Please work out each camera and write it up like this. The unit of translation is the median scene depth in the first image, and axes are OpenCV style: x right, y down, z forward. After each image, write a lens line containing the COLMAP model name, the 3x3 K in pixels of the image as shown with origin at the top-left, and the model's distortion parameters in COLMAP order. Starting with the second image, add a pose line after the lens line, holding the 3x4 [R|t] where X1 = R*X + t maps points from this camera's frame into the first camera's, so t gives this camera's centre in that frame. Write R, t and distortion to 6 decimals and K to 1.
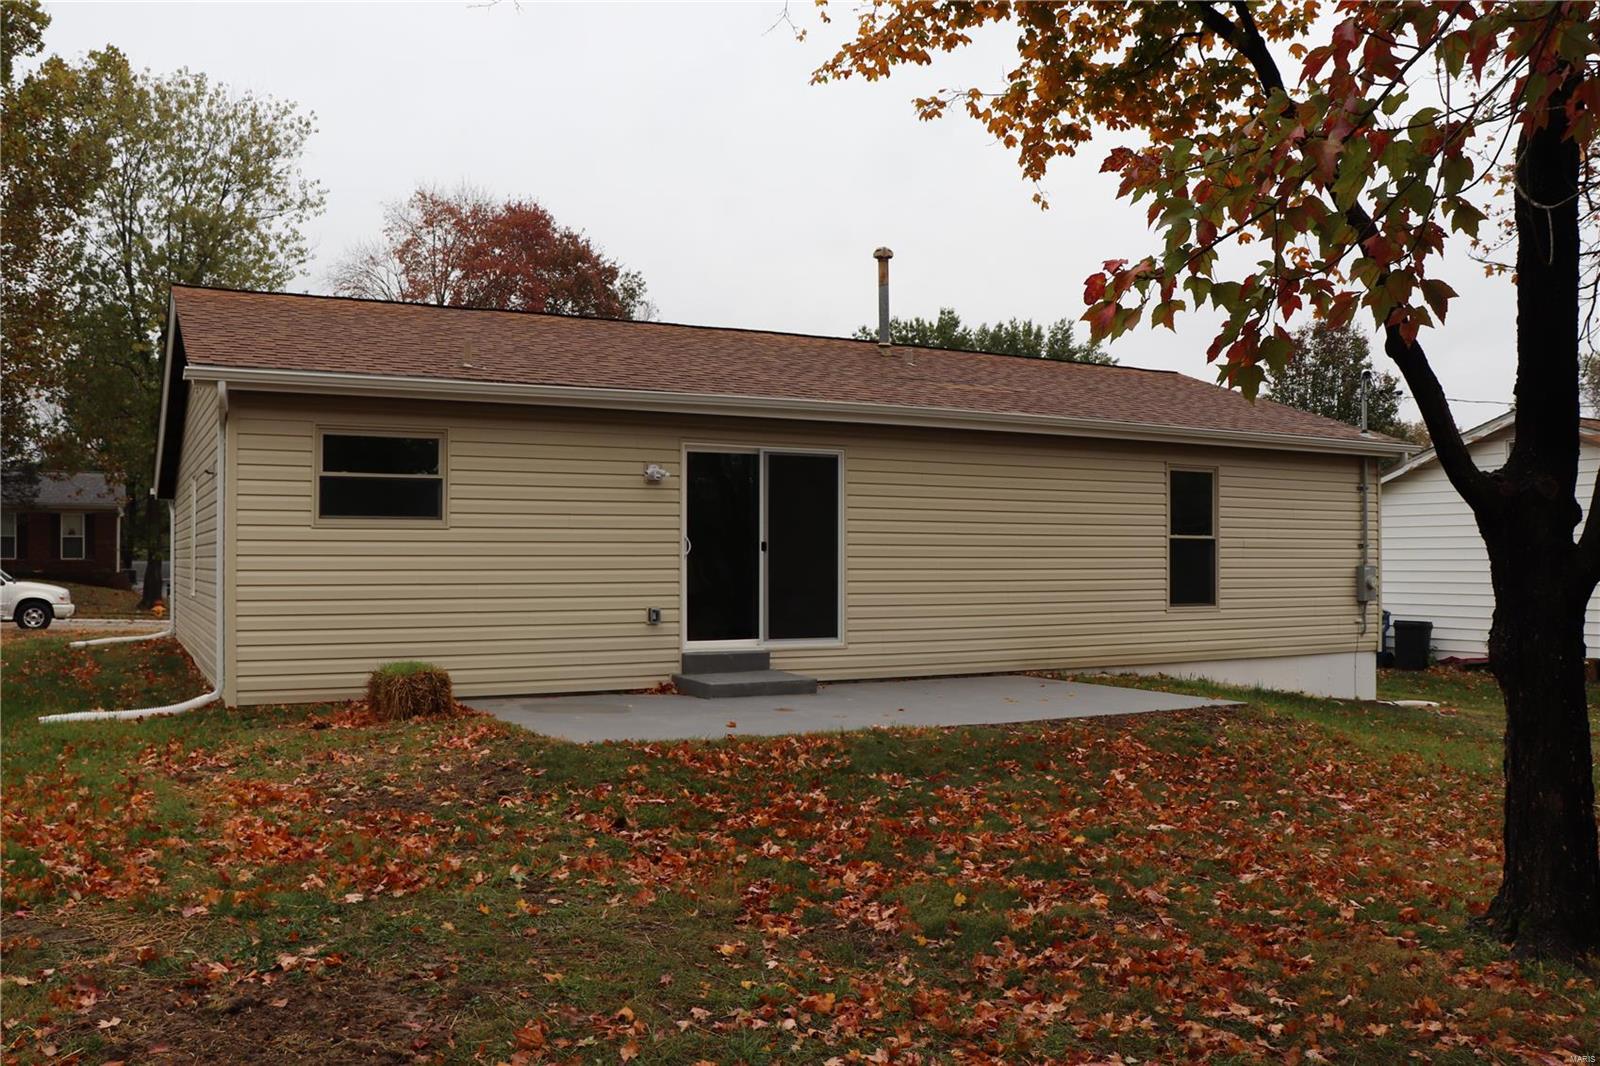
lens RADIAL K [[1303.1, 0, 800.0], [0, 1303.1, 533.0], [0, 0, 1]] dist [-0.173915, 0.143276]
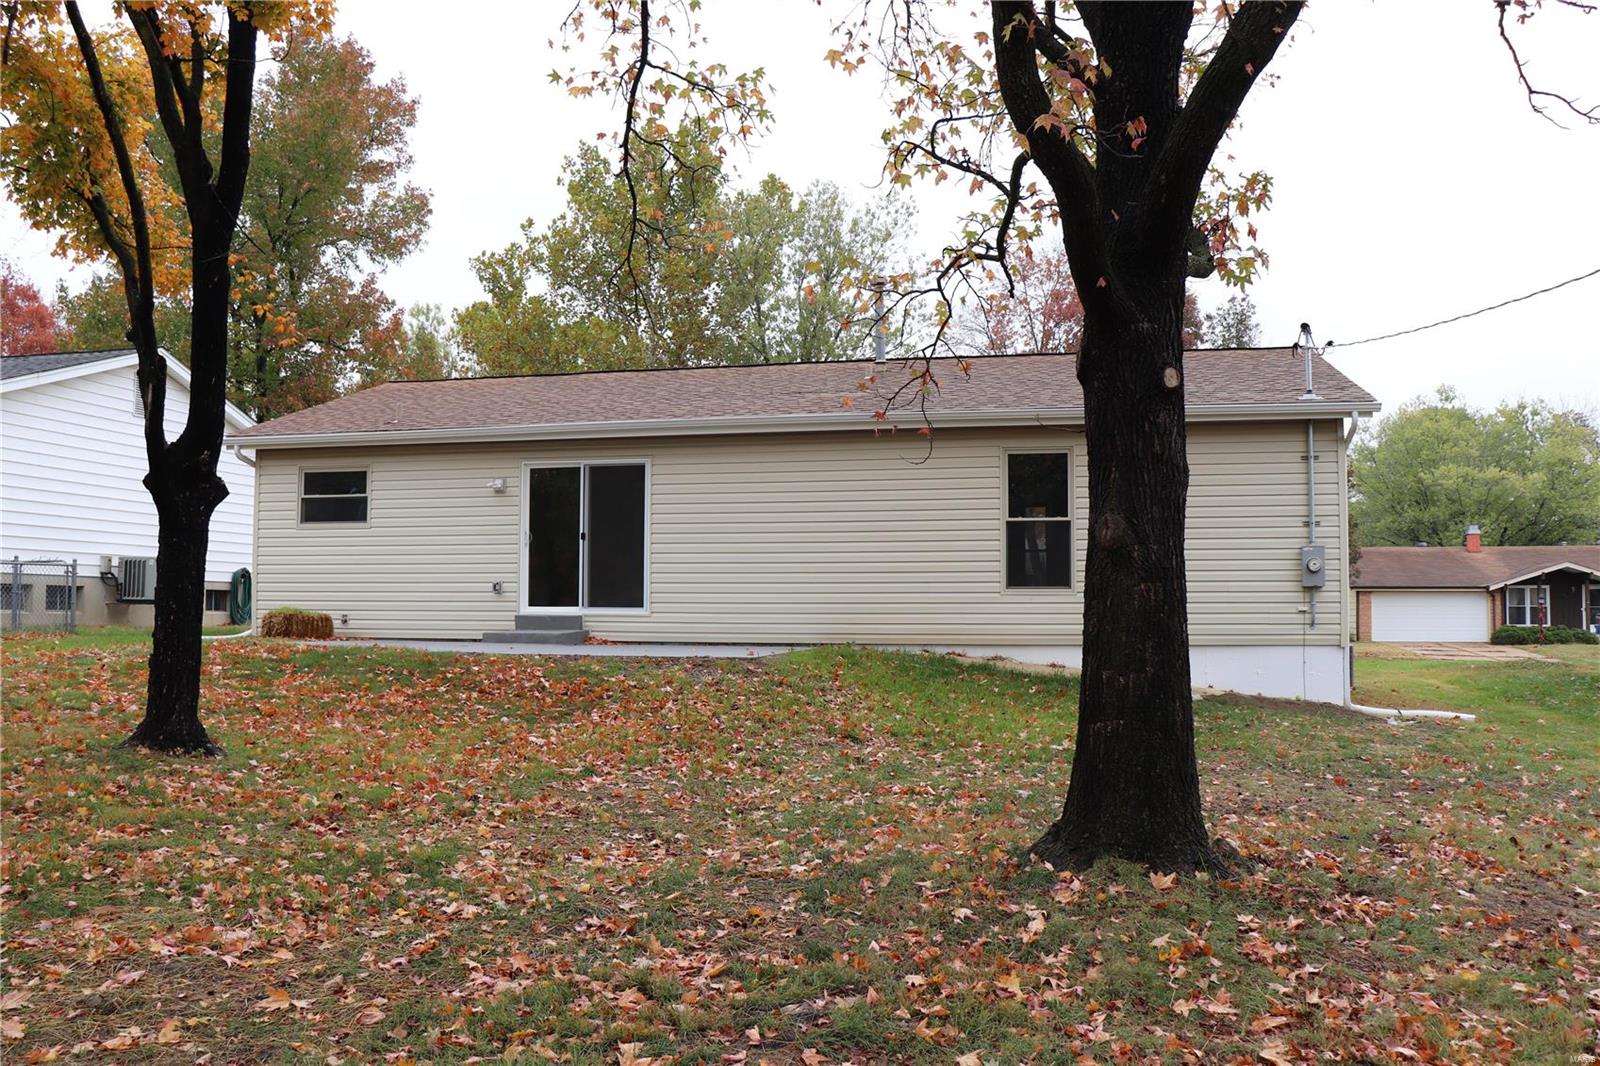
lens RADIAL K [[1303.1, 0, 800.0], [0, 1303.1, 533.0], [0, 0, 1]] dist [-0.173915, 0.143276]
pose [[0.762919, -0.035532, -0.645517, 0.984206], [0.013386, 0.999143, -0.039177, 0.061361], [0.646355, 0.021248, 0.762741, 0.141517]]
